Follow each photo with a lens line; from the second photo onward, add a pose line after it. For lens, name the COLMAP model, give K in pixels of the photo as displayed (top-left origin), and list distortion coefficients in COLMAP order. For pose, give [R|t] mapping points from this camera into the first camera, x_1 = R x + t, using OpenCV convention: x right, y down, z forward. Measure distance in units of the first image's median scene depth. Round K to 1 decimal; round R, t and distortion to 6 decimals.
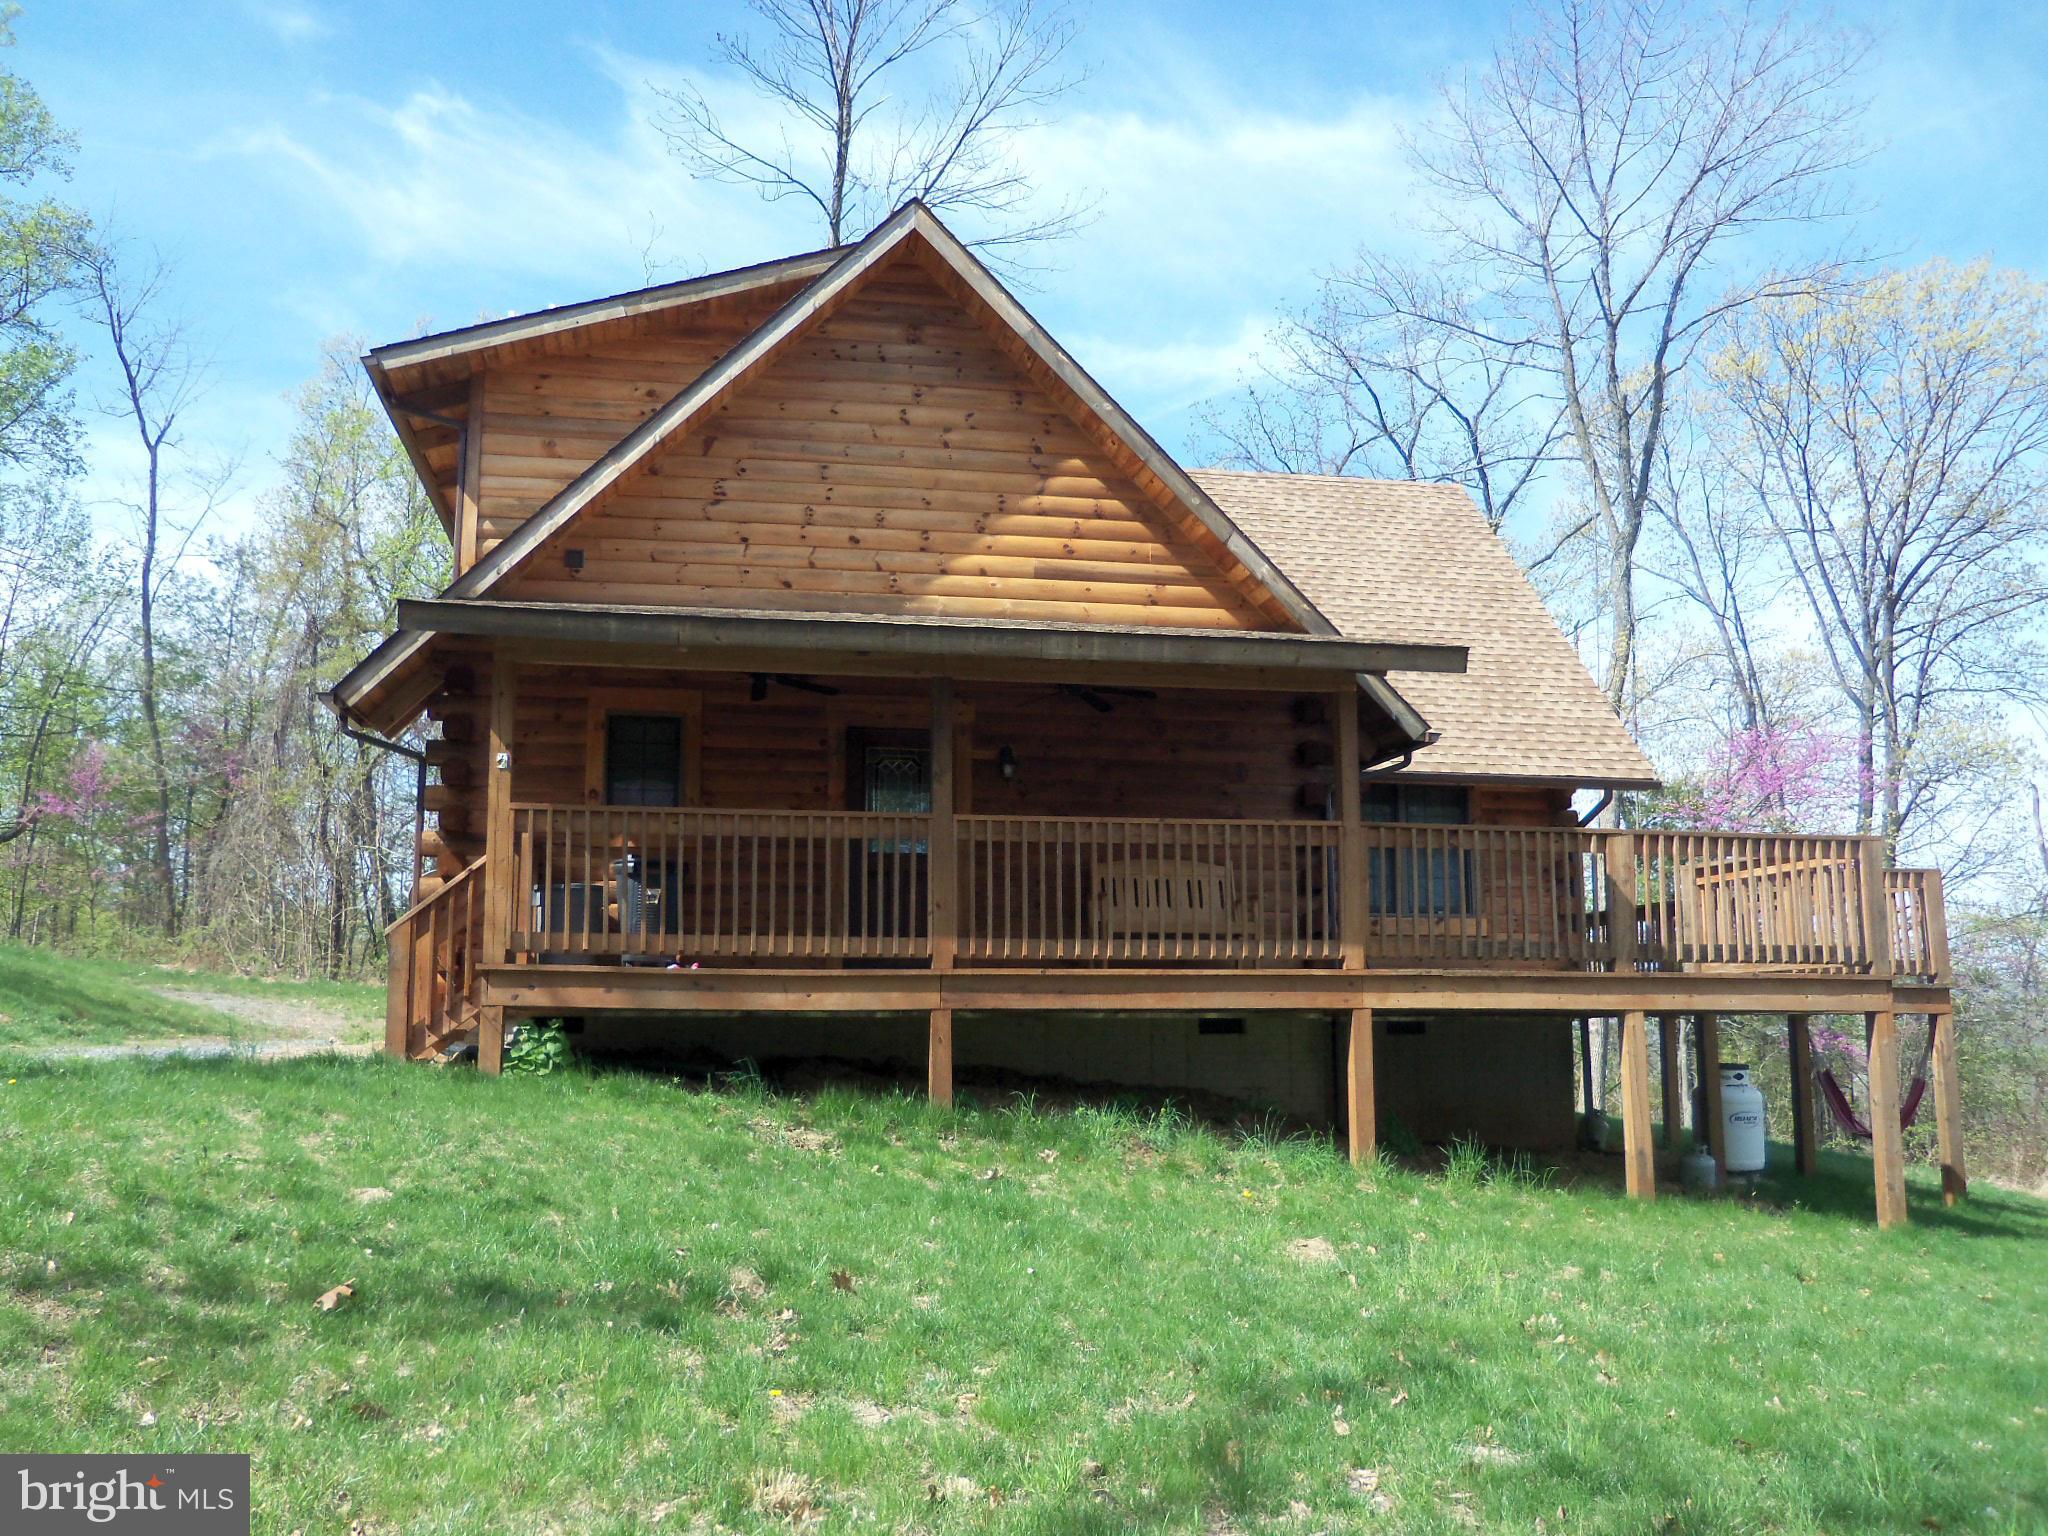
lens RADIAL K [[1703.5, 0, 1016.1], [0, 1703.5, 761.7], [0, 0, 1]] dist [0.005091, -0.007809]
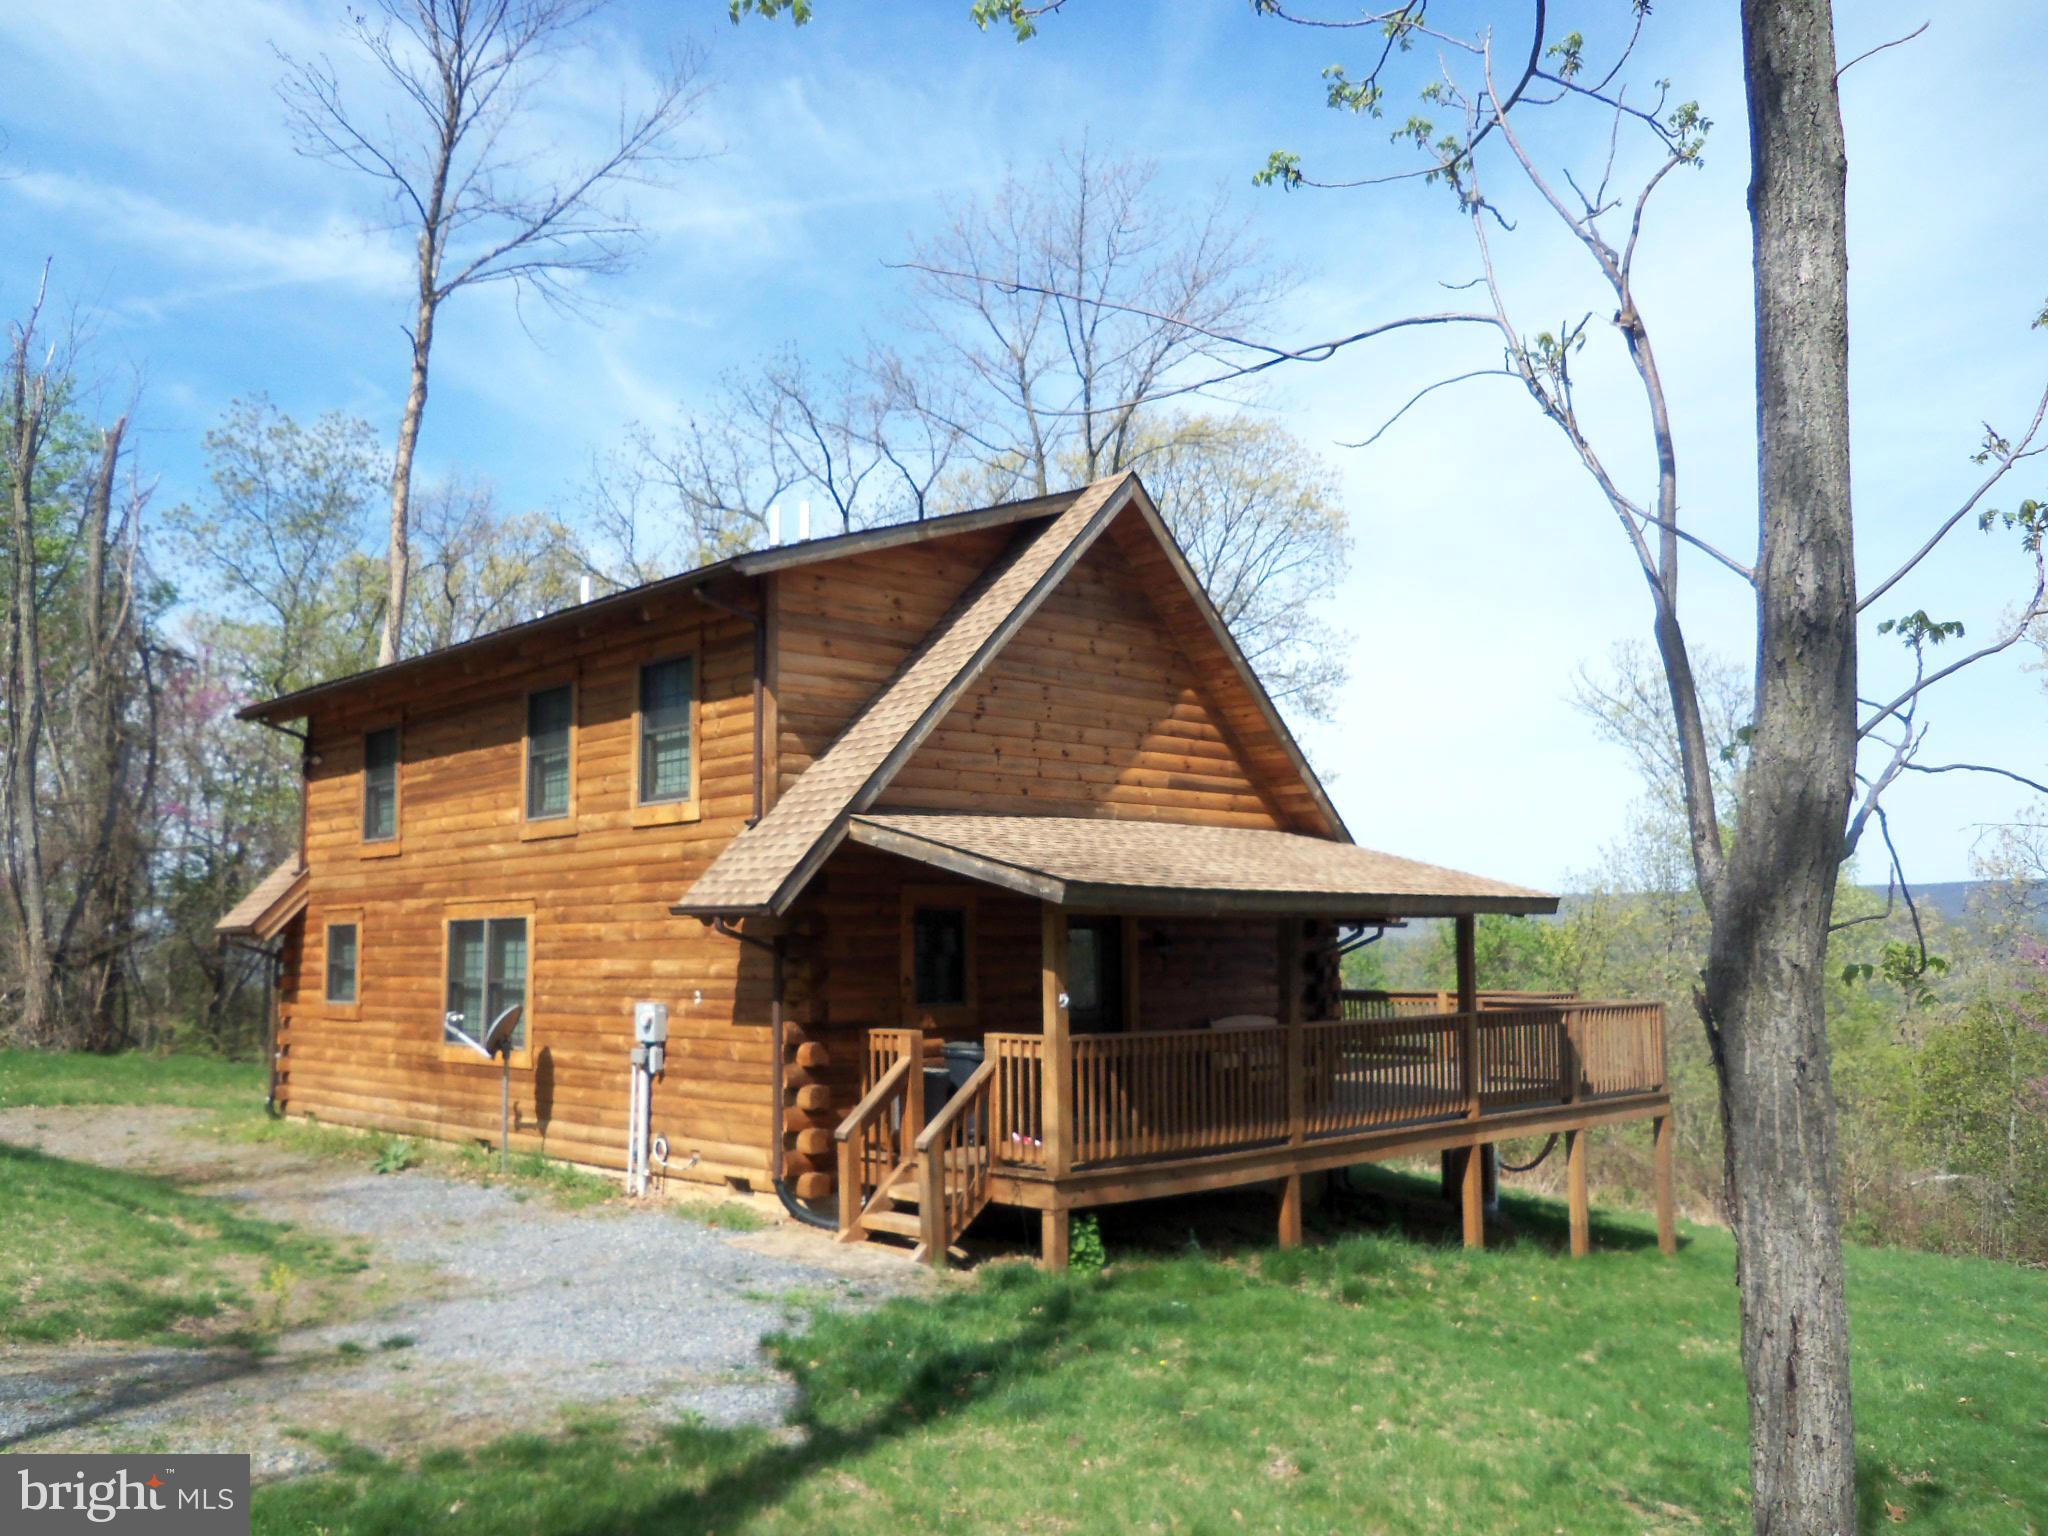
lens RADIAL K [[1703.5, 0, 1016.1], [0, 1703.5, 761.7], [0, 0, 1]] dist [0.005091, -0.007809]
pose [[0.839327, 0.054496, 0.540888, -0.751547], [-0.076212, 0.996932, 0.017820, -0.141071], [-0.538257, -0.056179, 0.840906, 0.026746]]
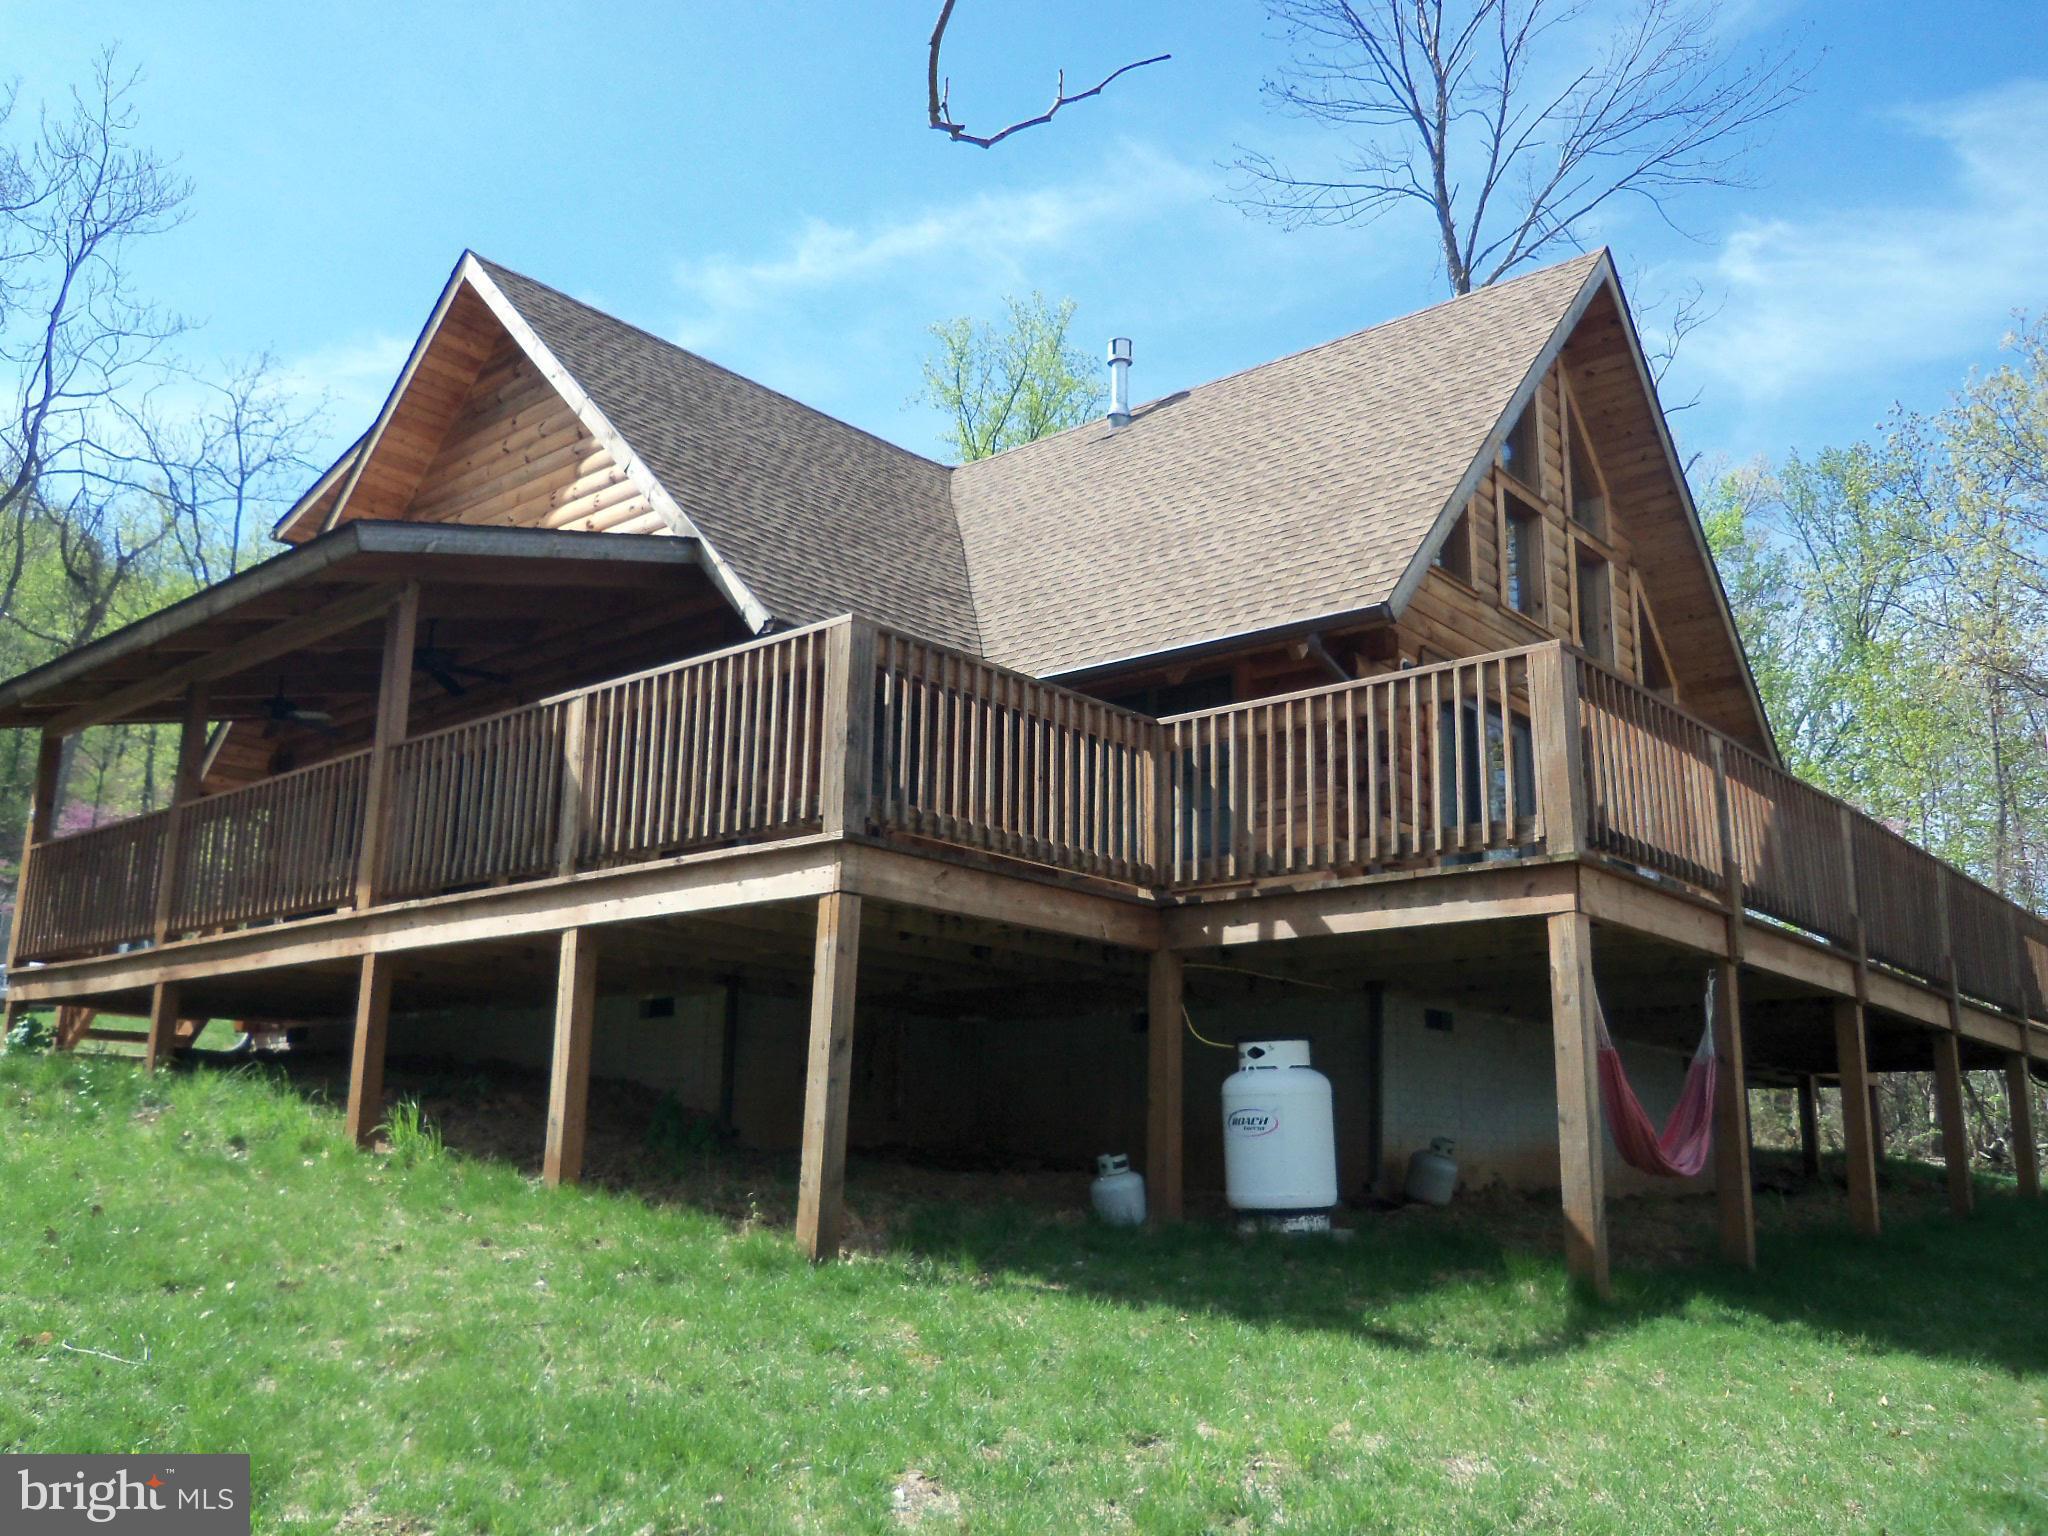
lens RADIAL K [[1703.5, 0, 1016.1], [0, 1703.5, 761.7], [0, 0, 1]] dist [0.005091, -0.007809]
pose [[0.639371, -0.175254, -0.748660, 0.889234], [0.098780, 0.984331, -0.146062, 0.171870], [0.762527, 0.019435, 0.646664, 0.571794]]
